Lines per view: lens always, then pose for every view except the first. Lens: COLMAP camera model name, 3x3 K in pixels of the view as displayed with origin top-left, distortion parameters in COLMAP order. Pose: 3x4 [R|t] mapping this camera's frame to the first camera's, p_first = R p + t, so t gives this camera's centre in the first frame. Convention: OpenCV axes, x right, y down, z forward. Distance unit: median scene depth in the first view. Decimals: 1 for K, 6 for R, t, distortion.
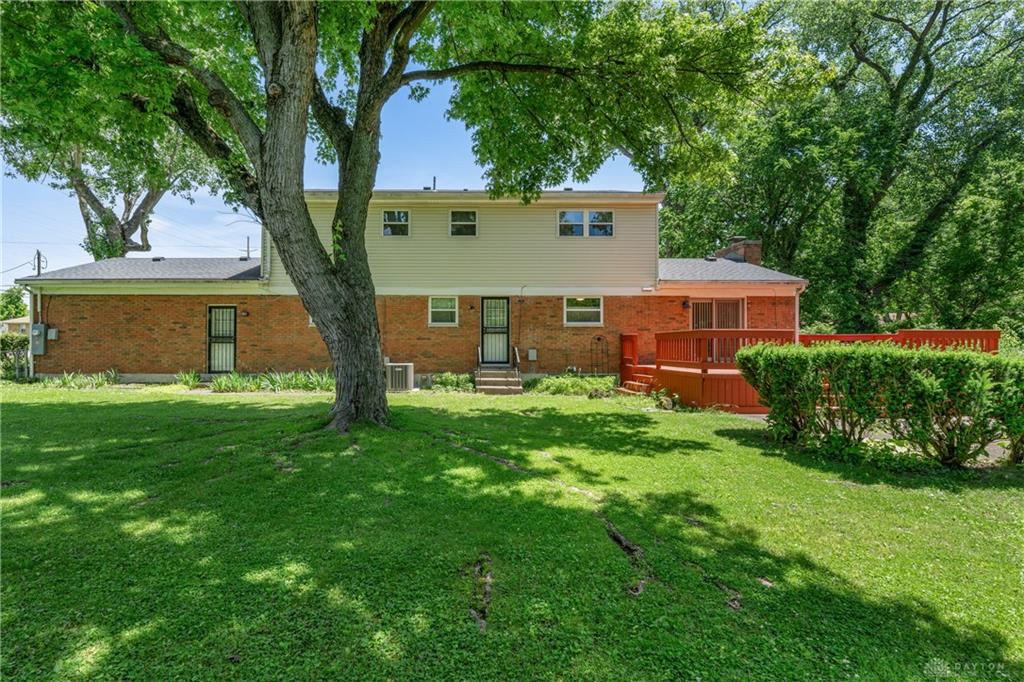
lens RADIAL K [[474.5, 0, 503.6], [0, 474.5, 334.9], [0, 0, 1]] dist [0.002192, 0.000100]
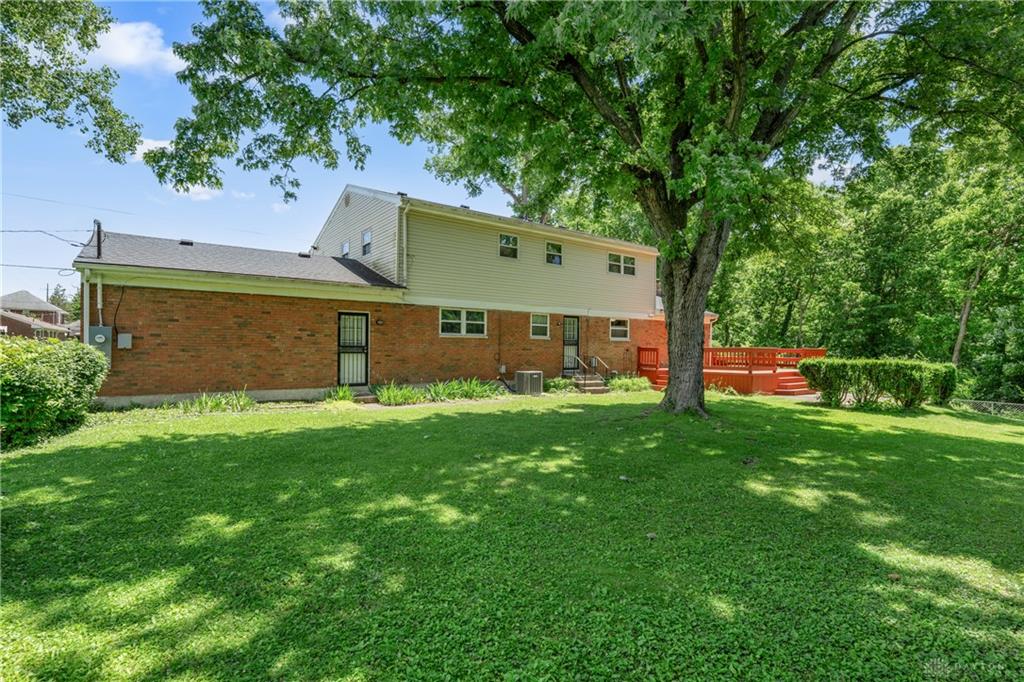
lens RADIAL K [[468.8, 0, 509.7], [0, 468.8, 348.9], [0, 0, 1]] dist [-0.006304, -0.000237]
pose [[0.818013, 0.004706, 0.575180, -0.859254], [-0.021678, 0.999508, 0.022652, -0.018031], [-0.574791, -0.030998, 0.817713, 0.086043]]
